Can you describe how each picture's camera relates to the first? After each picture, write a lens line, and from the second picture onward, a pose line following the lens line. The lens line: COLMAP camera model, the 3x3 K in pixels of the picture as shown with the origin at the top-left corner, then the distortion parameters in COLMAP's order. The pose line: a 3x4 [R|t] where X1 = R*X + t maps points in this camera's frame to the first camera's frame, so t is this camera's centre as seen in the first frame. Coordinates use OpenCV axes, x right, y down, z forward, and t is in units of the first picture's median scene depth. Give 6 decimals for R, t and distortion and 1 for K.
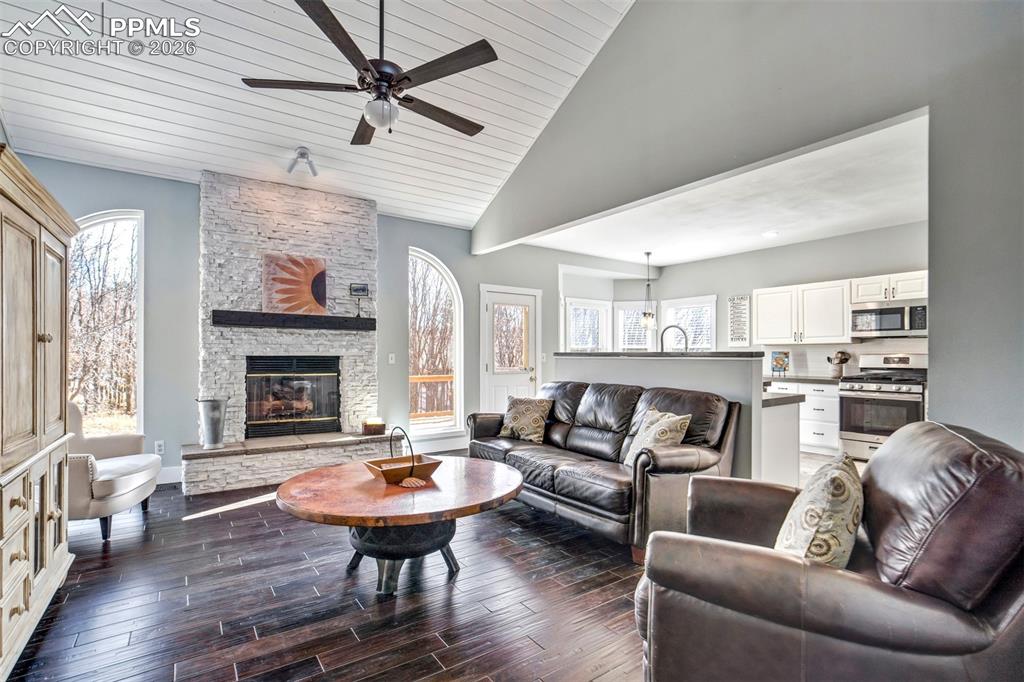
lens RADIAL K [[483.8, 0, 509.9], [0, 483.8, 356.5], [0, 0, 1]] dist [-0.039339, 0.020500]
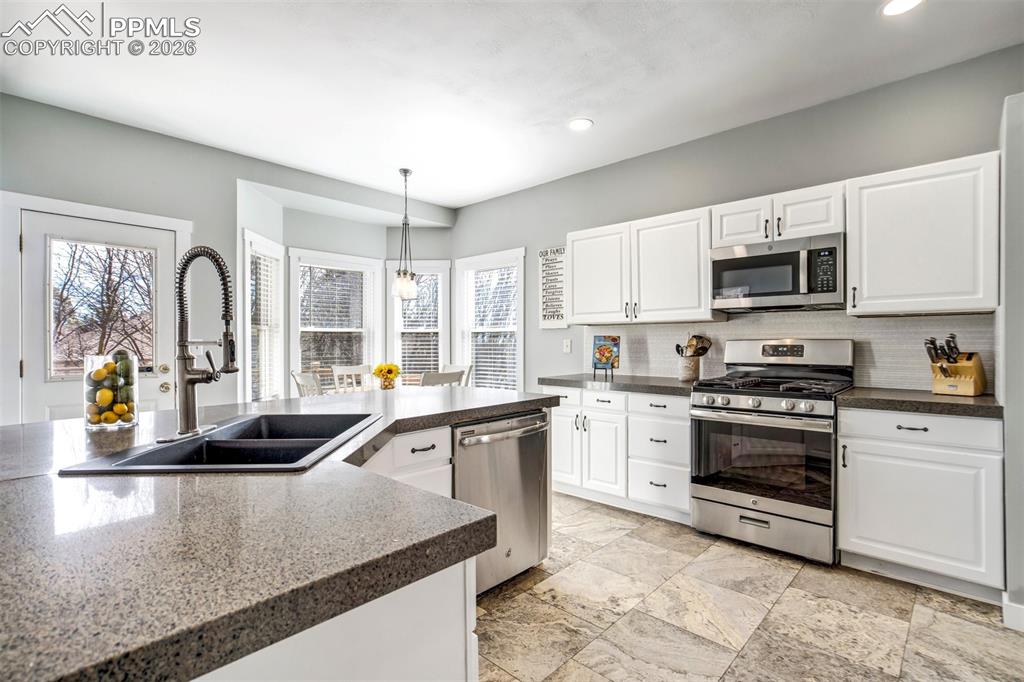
lens RADIAL K [[483.8, 0, 512.2], [0, 483.8, 346.0], [0, 0, 1]] dist [-0.039339, 0.020500]
pose [[0.978217, -0.003410, 0.207557, 0.413732], [0.002660, 0.999989, 0.003892, -0.000434], [-0.207568, -0.003255, 0.978215, 0.555276]]
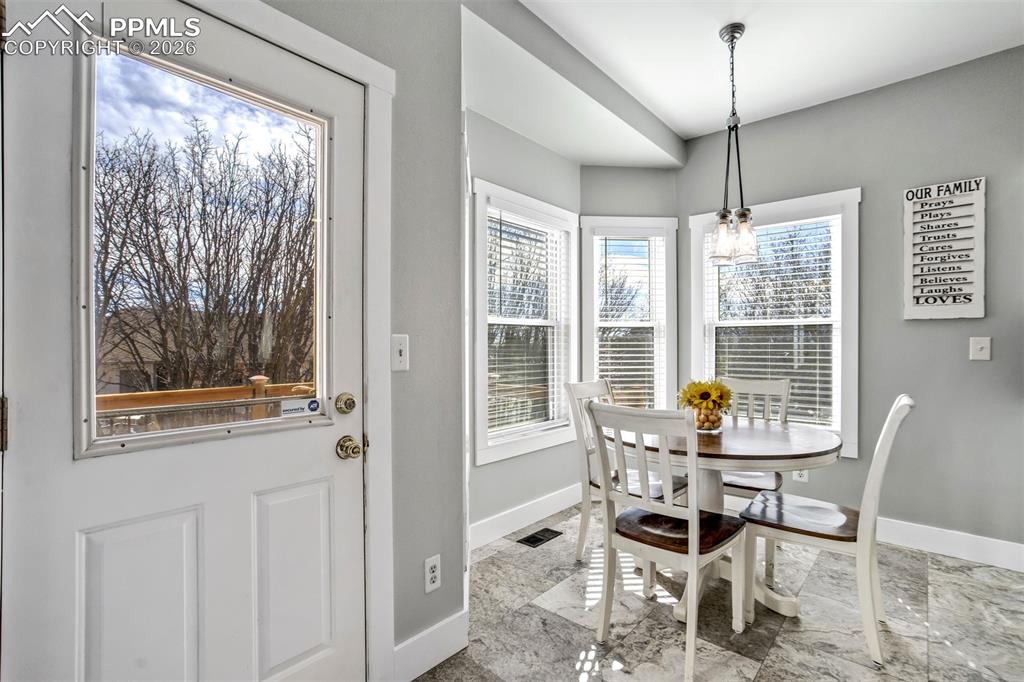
lens RADIAL K [[483.8, 0, 509.2], [0, 483.8, 343.7], [0, 0, 1]] dist [-0.039339, 0.020500]
pose [[0.967378, -0.001178, 0.253335, 0.083368], [0.002680, 0.999981, -0.005585, -0.000357], [-0.253323, 0.006082, 0.967363, 1.030596]]
